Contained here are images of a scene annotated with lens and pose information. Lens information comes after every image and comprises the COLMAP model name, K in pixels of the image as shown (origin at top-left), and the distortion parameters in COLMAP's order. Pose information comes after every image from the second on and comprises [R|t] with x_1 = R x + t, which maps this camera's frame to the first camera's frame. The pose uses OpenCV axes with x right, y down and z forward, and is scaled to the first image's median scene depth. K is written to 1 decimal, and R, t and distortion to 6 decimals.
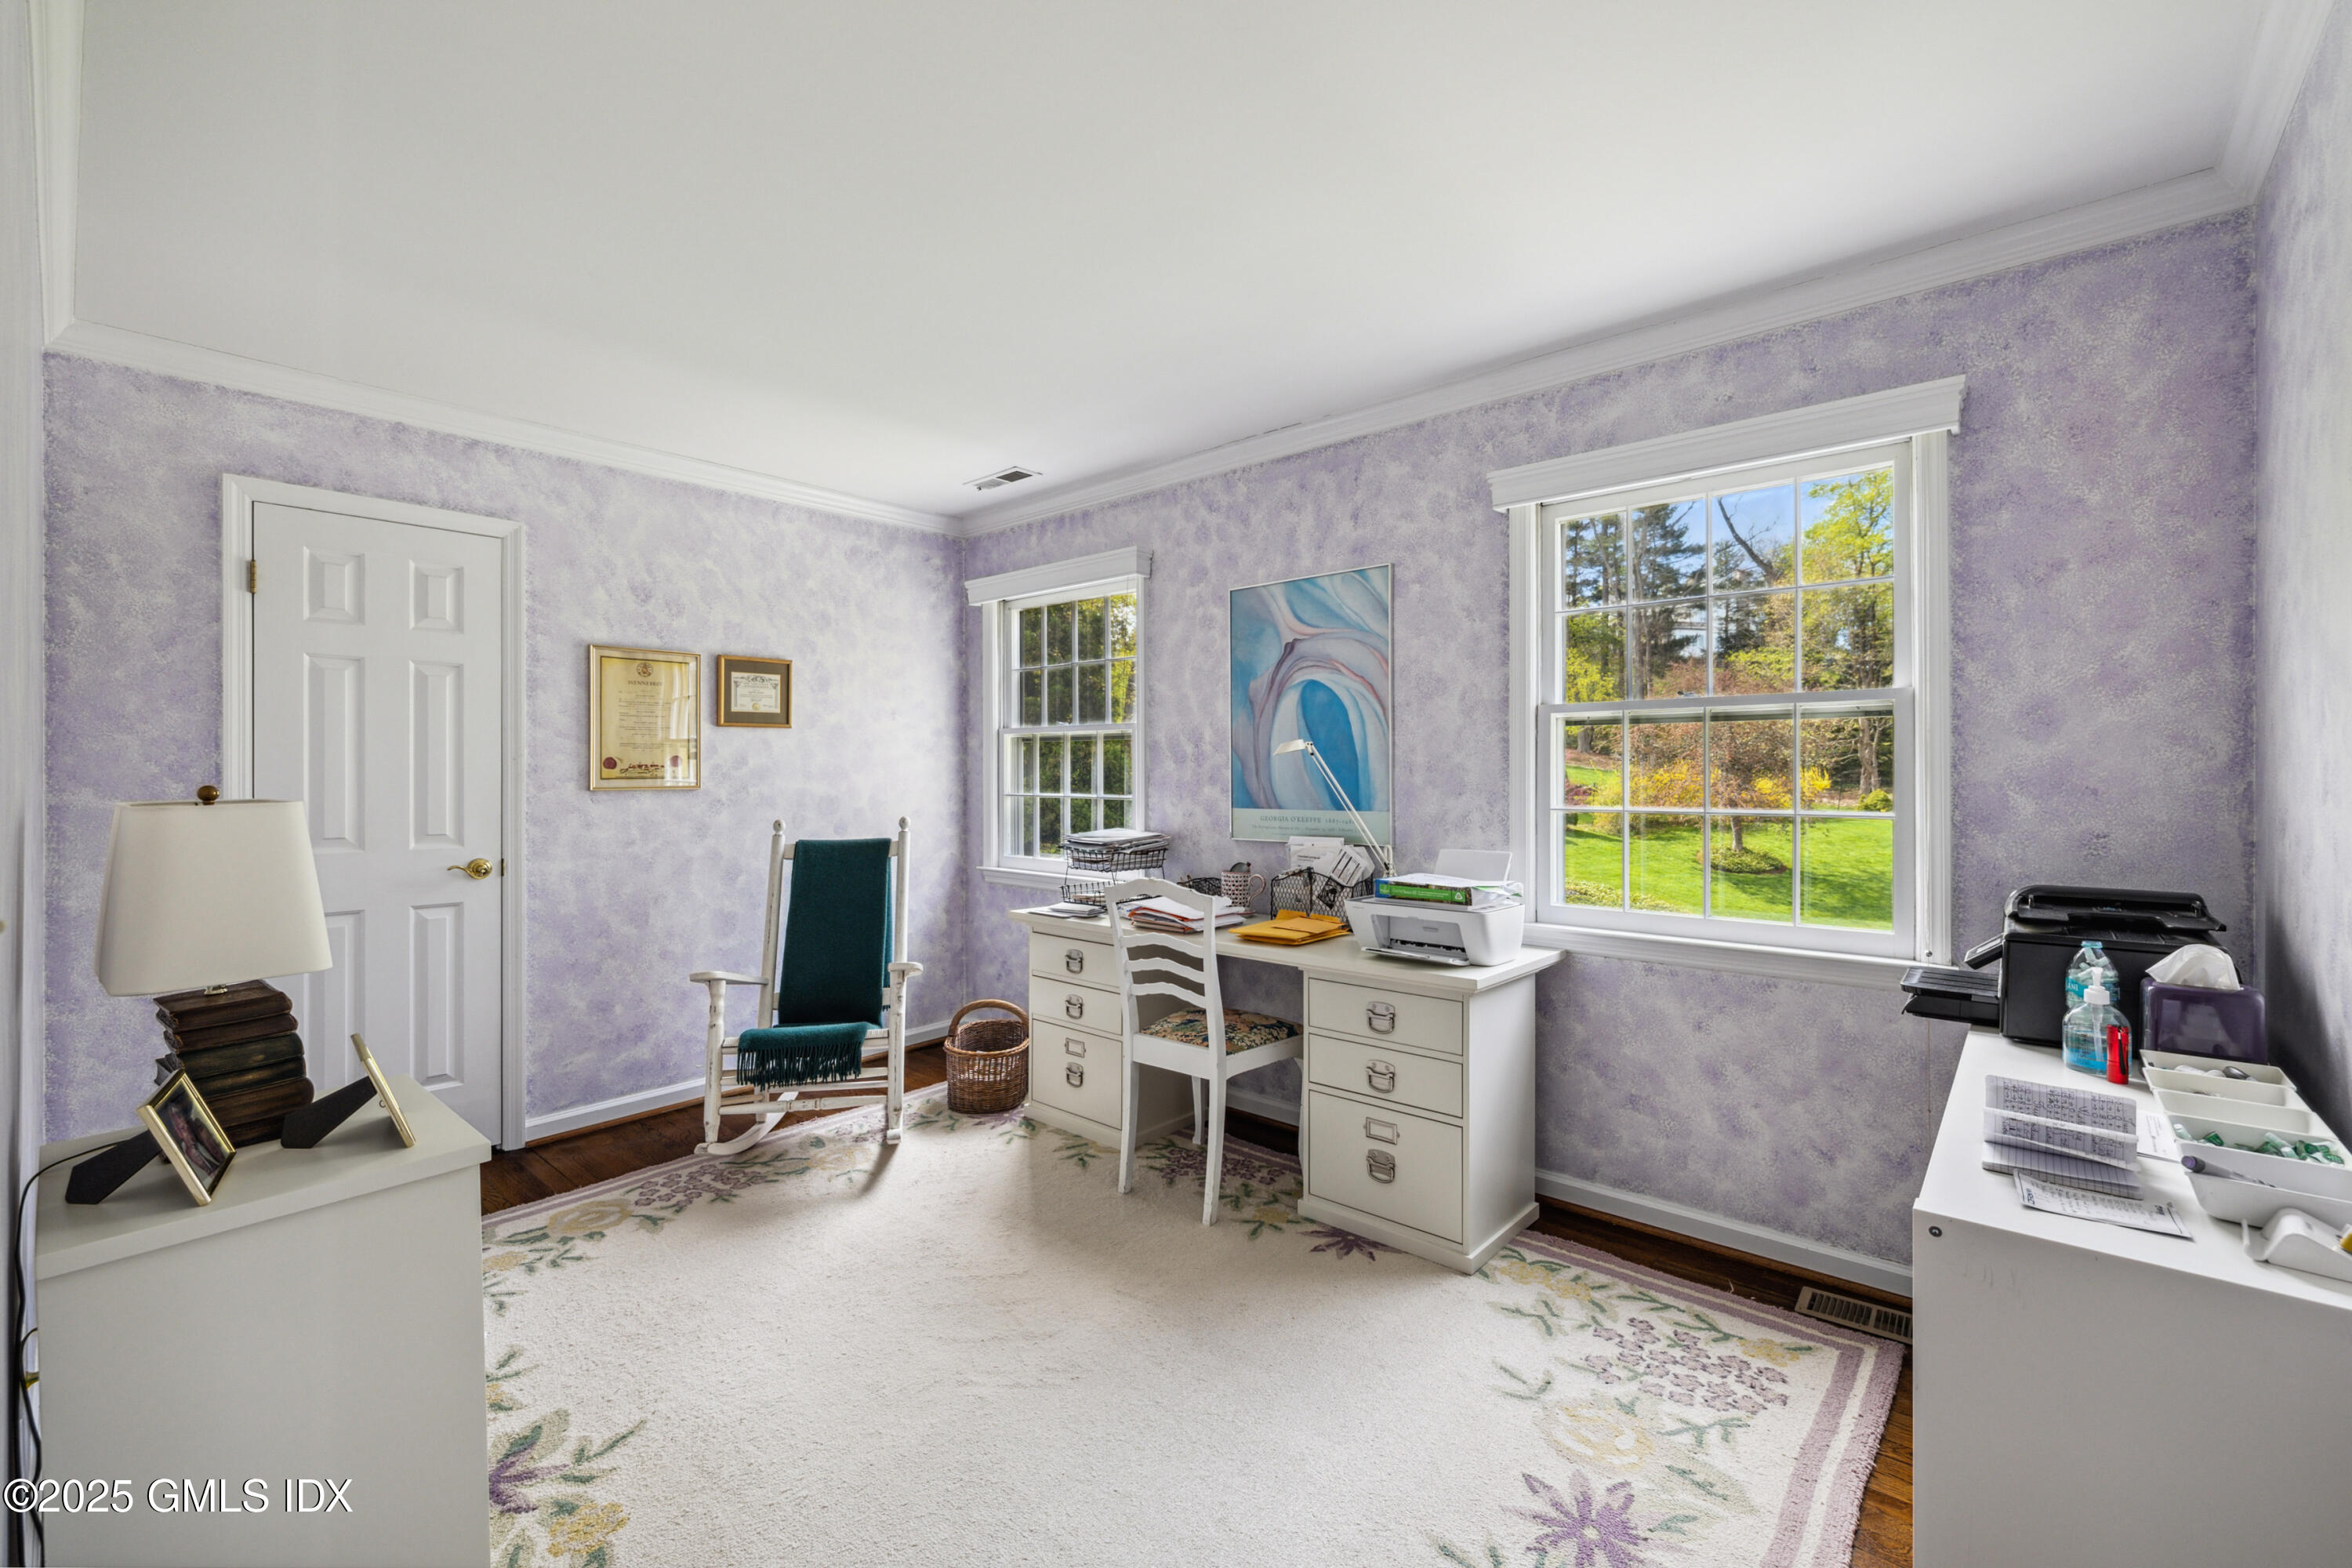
lens RADIAL K [[993.1, 0, 1179.8], [0, 993.1, 786.6], [0, 0, 1]] dist [-0.002720, -0.000361]
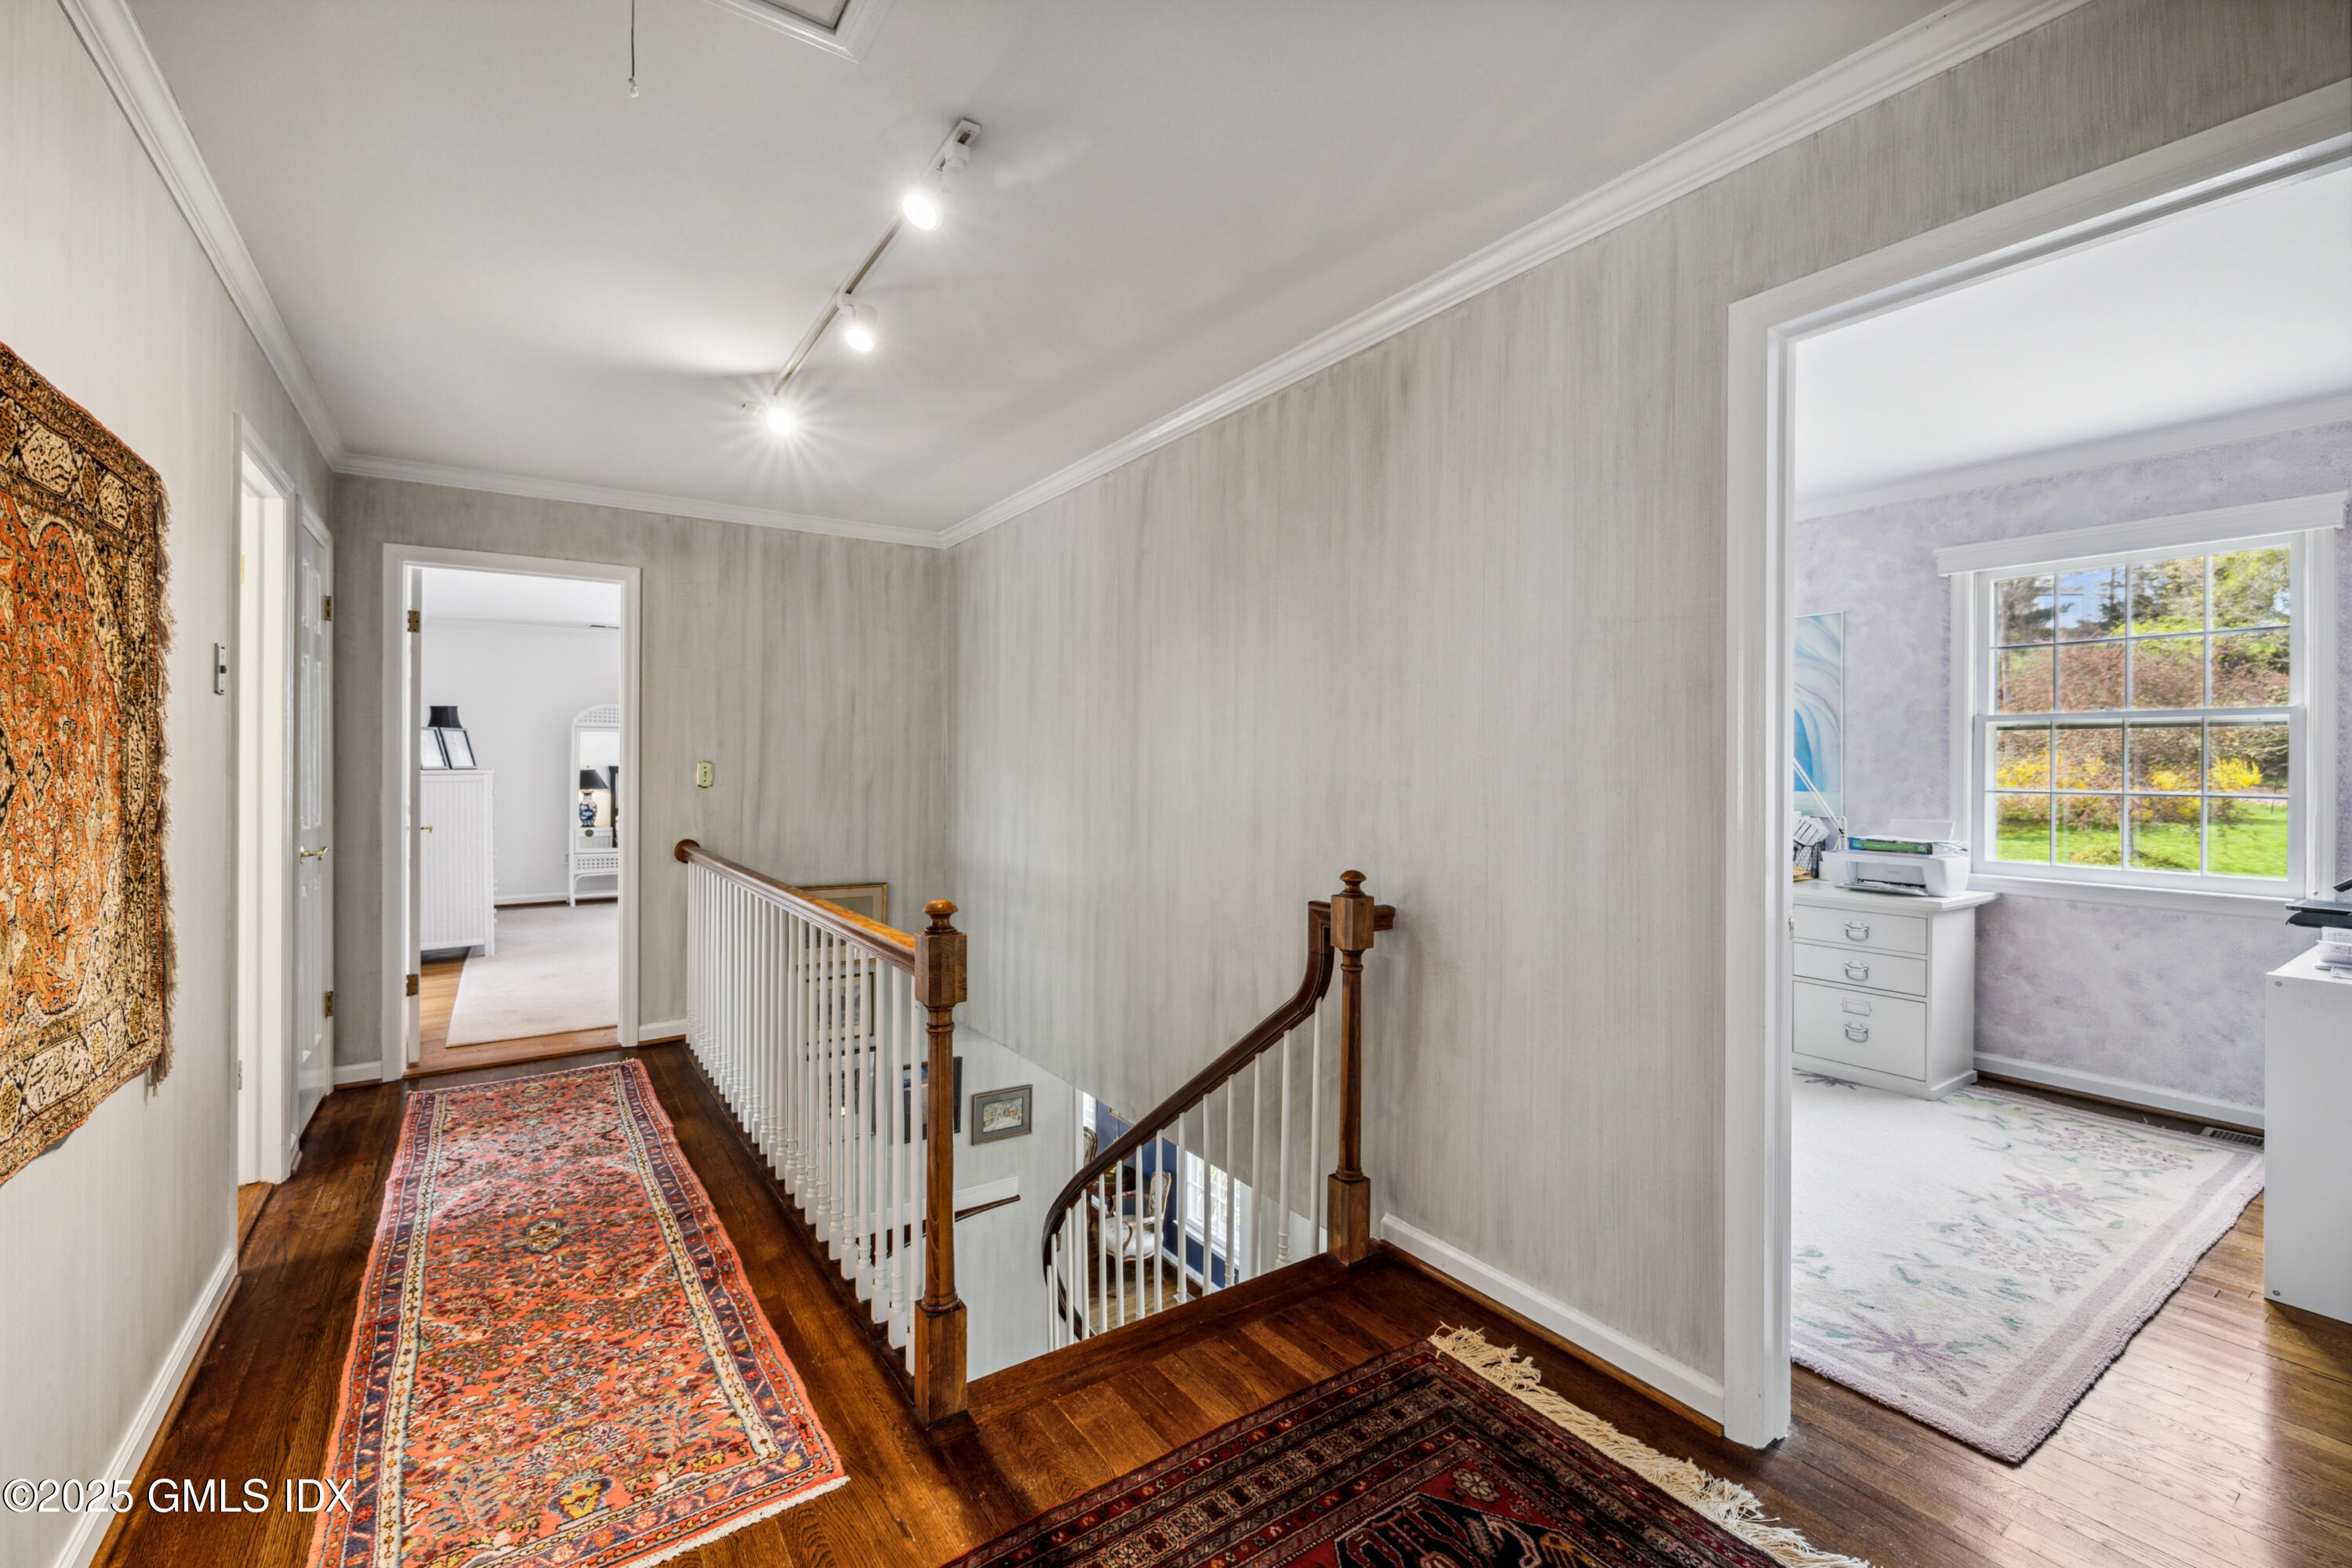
lens RADIAL K [[991.5, 0, 1169.5], [0, 991.5, 773.3], [0, 0, 1]] dist [-0.003388, 0.000013]
pose [[0.967268, 0.007586, -0.253643, -0.399509], [-0.007917, 0.999969, -0.000288, 0.007859], [0.253633, 0.002286, 0.967298, -0.657846]]
